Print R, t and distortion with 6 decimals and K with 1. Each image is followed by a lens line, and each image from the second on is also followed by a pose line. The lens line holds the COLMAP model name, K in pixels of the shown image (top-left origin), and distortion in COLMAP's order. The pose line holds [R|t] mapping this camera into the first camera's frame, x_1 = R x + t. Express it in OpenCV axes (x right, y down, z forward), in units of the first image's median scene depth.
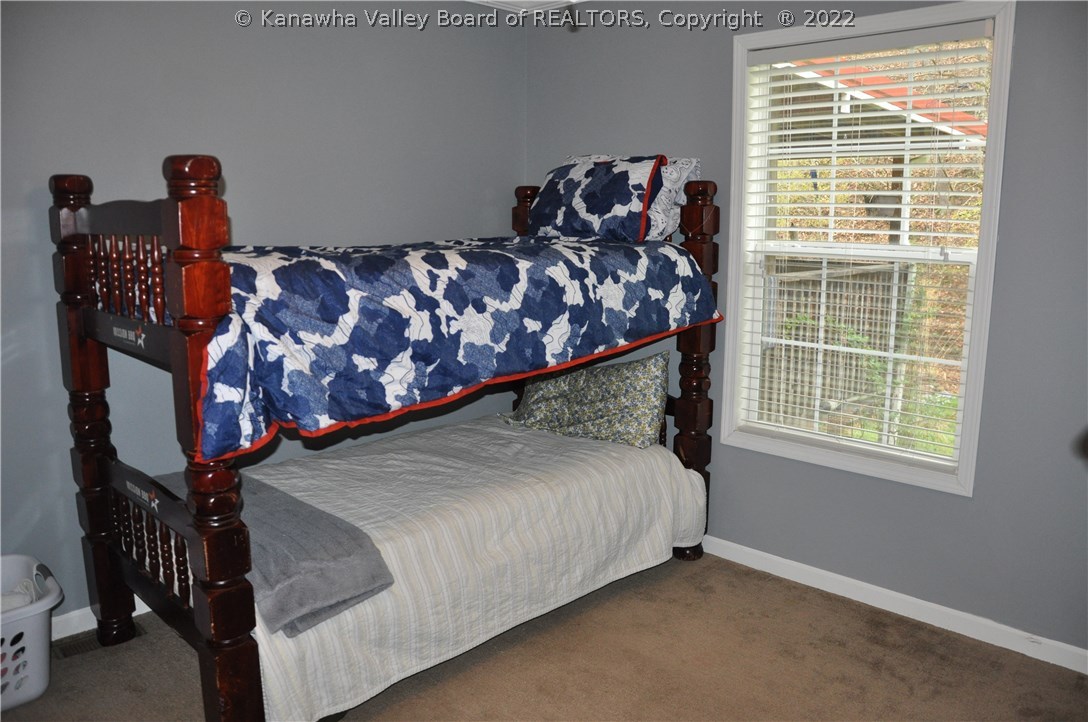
lens RADIAL K [[850.8, 0, 538.0], [0, 850.8, 382.5], [0, 0, 1]] dist [-0.160117, 0.126534]
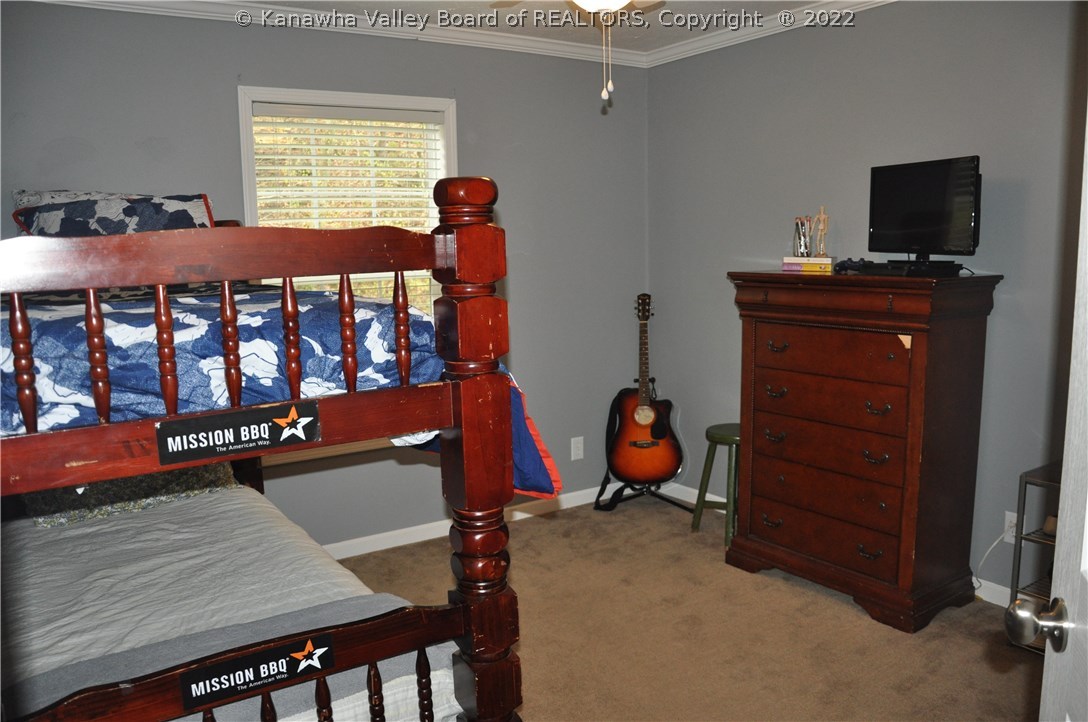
lens RADIAL K [[850.8, 0, 538.0], [0, 850.8, 382.5], [0, 0, 1]] dist [-0.160117, 0.126534]
pose [[0.195236, -0.165012, 0.966775, -0.804210], [0.213367, 0.969280, 0.122351, -0.095189], [-0.957266, 0.182391, 0.224446, 0.464718]]
